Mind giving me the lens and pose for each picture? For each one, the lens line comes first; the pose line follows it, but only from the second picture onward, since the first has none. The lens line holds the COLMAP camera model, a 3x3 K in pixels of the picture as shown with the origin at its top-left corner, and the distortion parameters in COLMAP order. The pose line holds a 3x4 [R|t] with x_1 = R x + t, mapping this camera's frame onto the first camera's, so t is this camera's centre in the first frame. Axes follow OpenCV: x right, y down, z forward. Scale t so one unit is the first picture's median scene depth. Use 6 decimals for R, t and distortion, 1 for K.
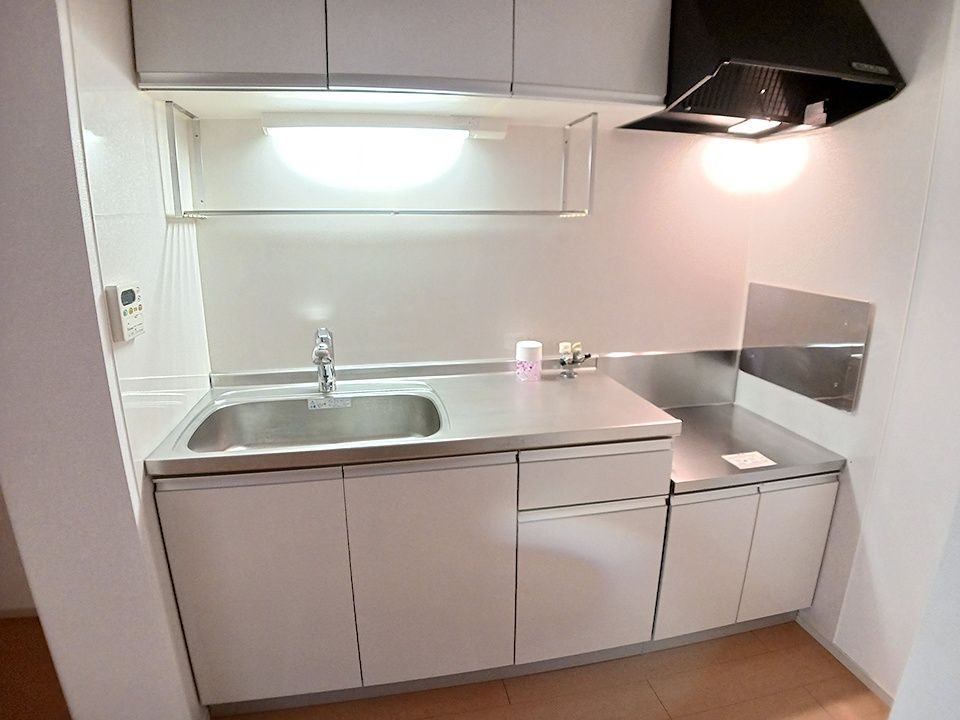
lens RADIAL K [[538.3, 0, 480.0], [0, 538.3, 360.0], [0, 0, 1]] dist [-0.084615, 0.018976]
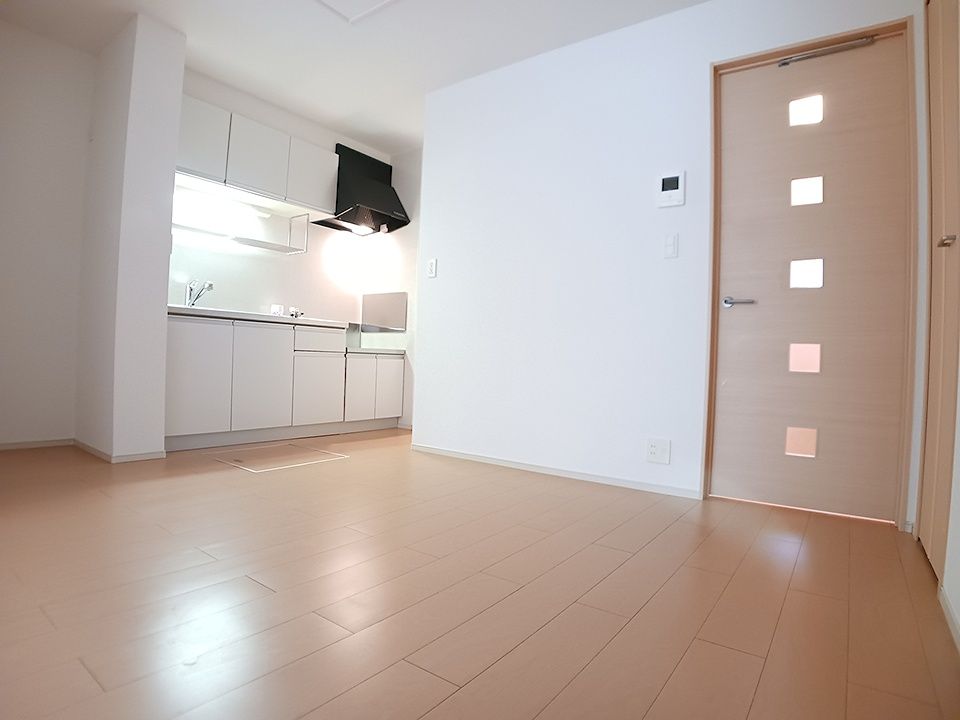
lens RADIAL K [[538.3, 0, 480.0], [0, 538.3, 360.0], [0, 0, 1]] dist [-0.084615, 0.018976]
pose [[0.749003, 0.022860, 0.662172, -0.831649], [0.126947, 0.975937, -0.177287, 0.778268], [-0.650291, 0.216849, 0.728078, -1.254543]]
